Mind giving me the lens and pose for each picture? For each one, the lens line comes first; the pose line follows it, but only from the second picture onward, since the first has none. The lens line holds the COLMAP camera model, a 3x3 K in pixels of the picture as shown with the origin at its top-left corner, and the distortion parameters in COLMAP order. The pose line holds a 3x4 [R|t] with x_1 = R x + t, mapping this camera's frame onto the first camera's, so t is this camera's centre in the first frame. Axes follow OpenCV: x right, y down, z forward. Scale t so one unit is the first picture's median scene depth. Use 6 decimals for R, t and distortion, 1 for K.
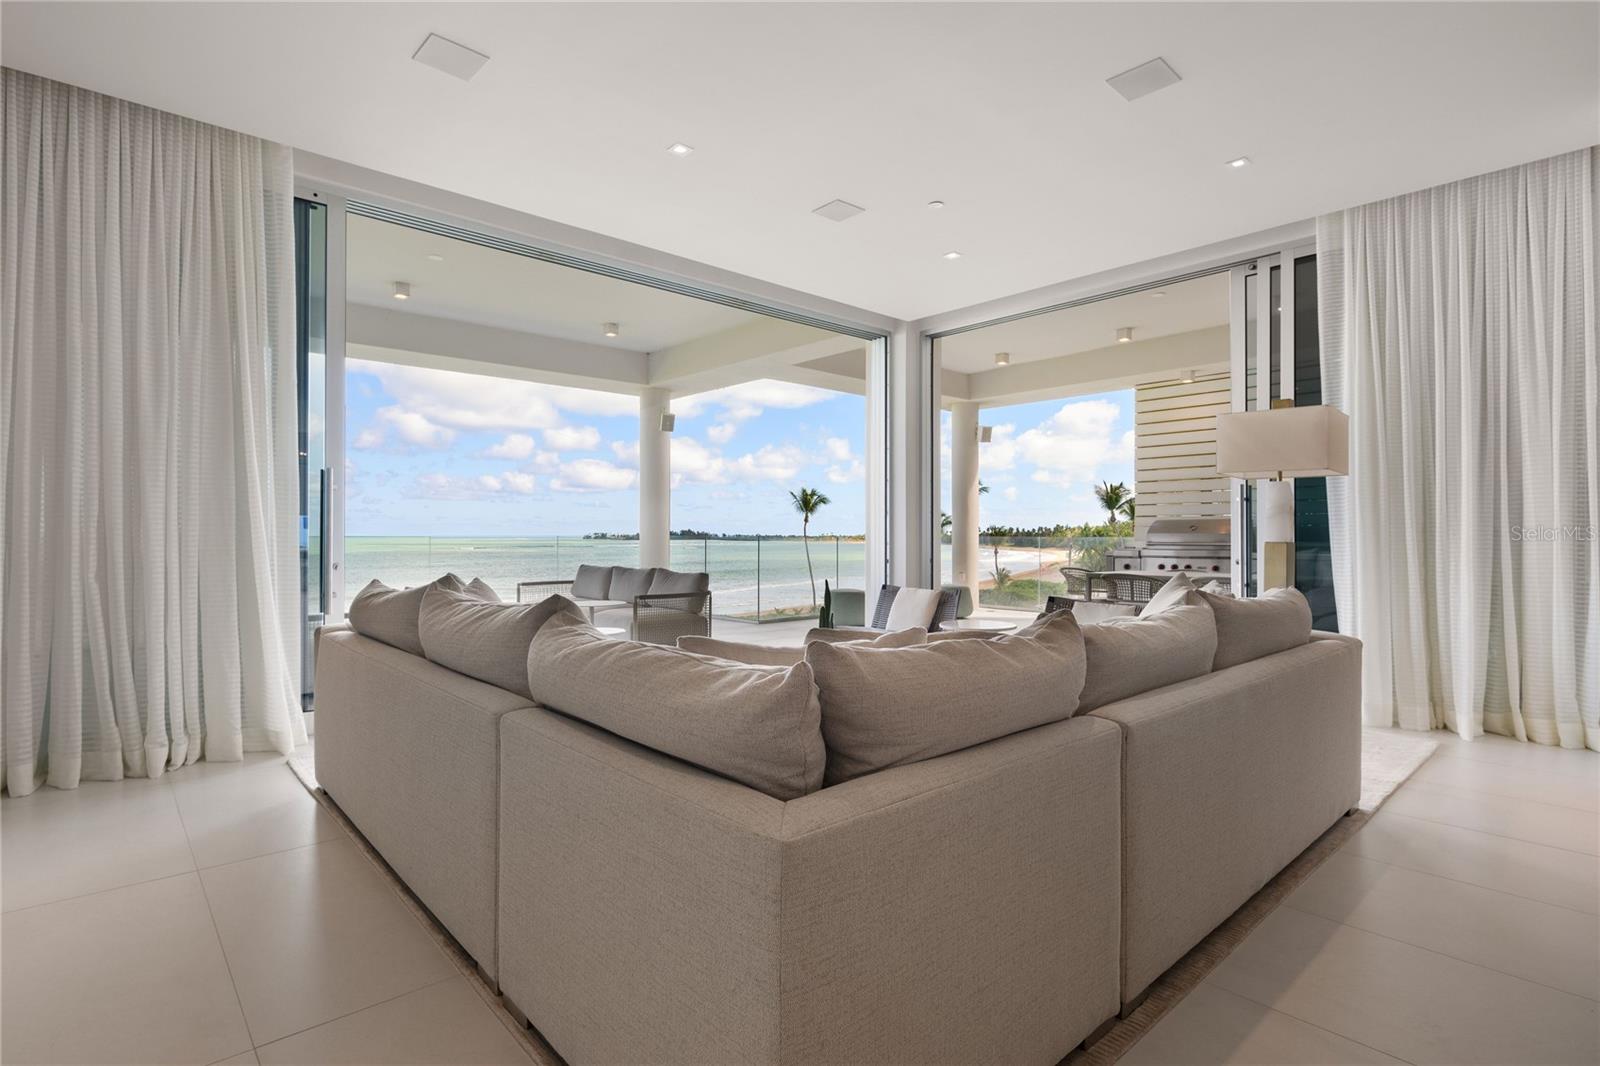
lens RADIAL K [[791.2, 0, 804.5], [0, 791.2, 527.2], [0, 0, 1]] dist [0.001869, -0.000274]
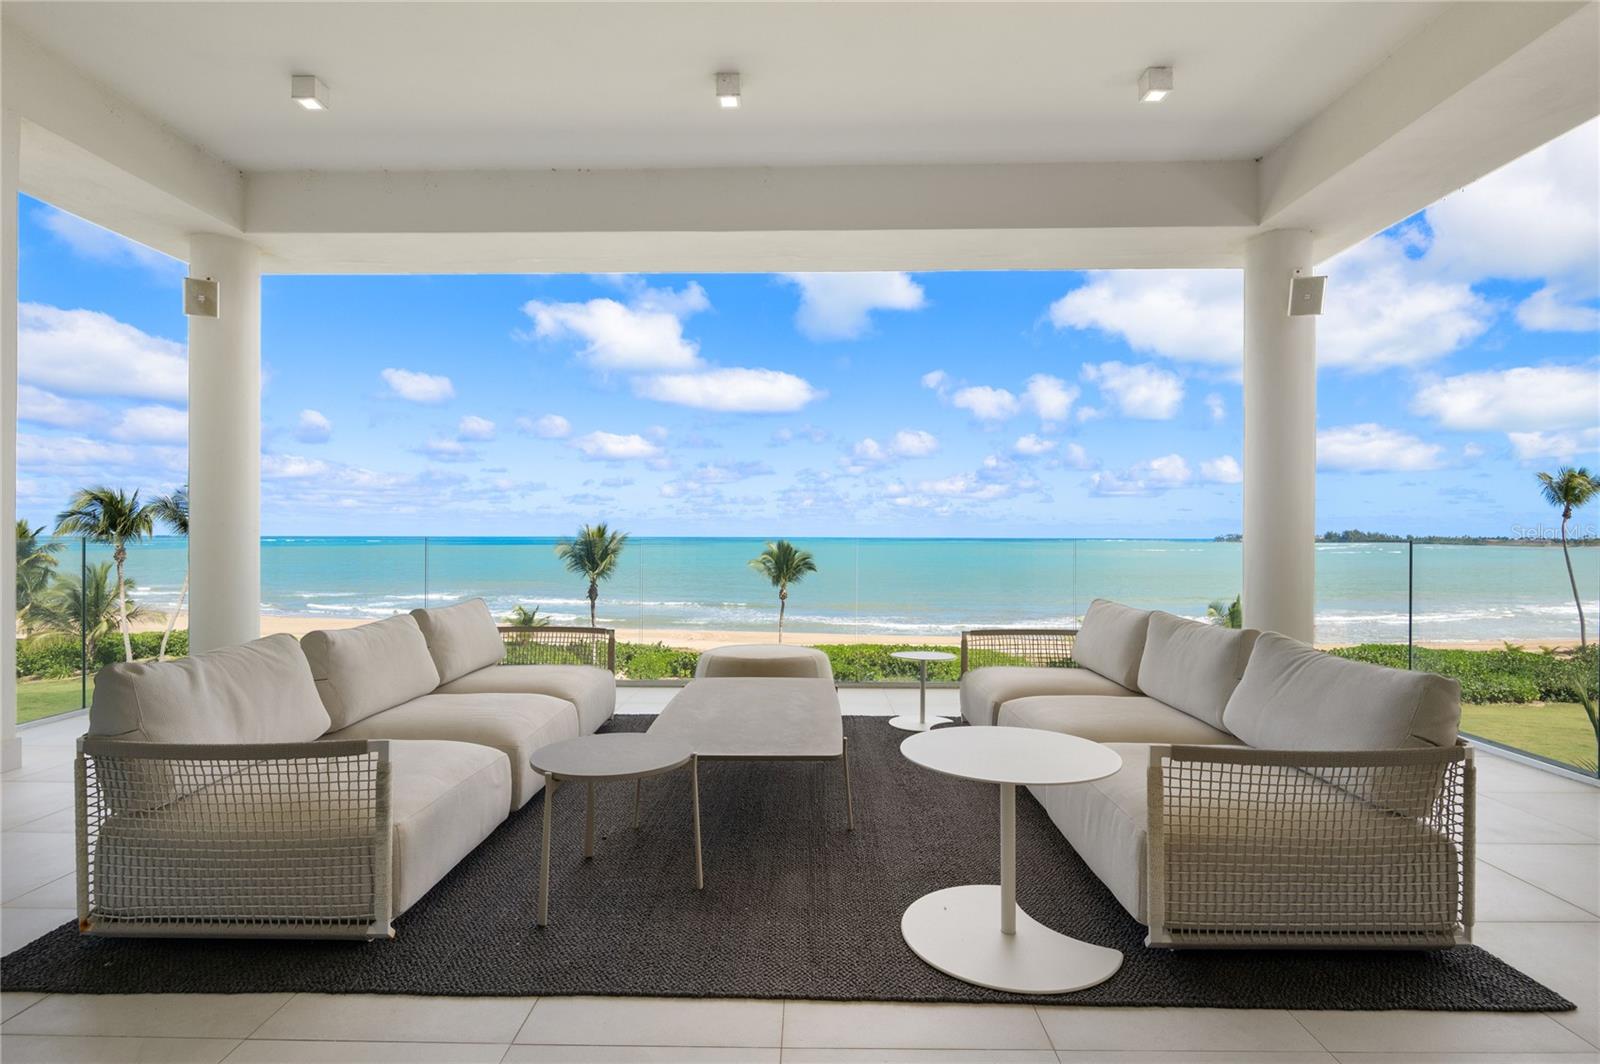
lens RADIAL K [[791.2, 0, 804.2], [0, 791.2, 534.6], [0, 0, 1]] dist [0.001869, -0.000274]
pose [[0.729964, -0.000361, -0.683485, -0.080711], [0.005333, 0.999972, 0.005168, 0.004777], [0.683464, -0.007418, 0.729946, 0.525932]]
